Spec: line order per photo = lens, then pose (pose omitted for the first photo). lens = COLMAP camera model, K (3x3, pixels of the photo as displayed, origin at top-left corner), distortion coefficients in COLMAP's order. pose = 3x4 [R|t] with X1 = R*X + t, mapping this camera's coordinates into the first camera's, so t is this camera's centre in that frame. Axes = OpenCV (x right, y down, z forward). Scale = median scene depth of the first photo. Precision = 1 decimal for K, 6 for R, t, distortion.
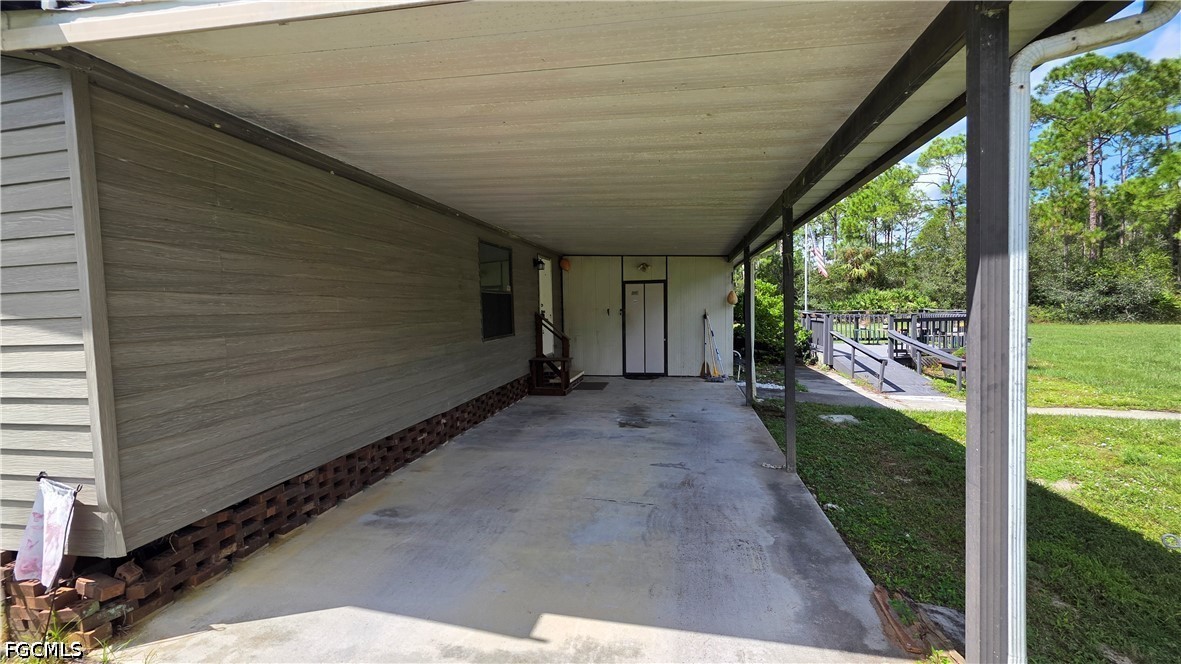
lens RADIAL K [[473.1, 0, 589.1], [0, 473.1, 327.6], [0, 0, 1]] dist [0.000957, 0.000039]
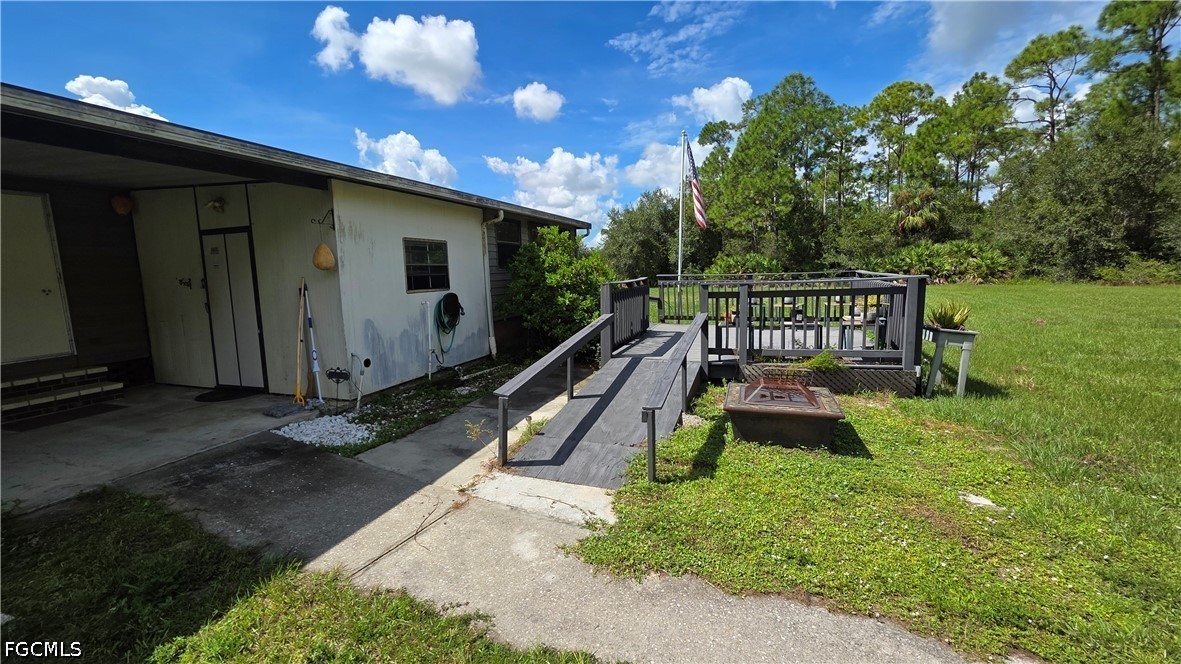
lens RADIAL K [[473.1, 0, 588.6], [0, 473.1, 333.9], [0, 0, 1]] dist [0.000957, 0.000039]
pose [[0.988955, 0.010719, -0.147829, 0.172498], [0.003643, 0.995322, 0.096540, -0.006945], [0.148172, -0.096012, 0.984290, 0.130668]]
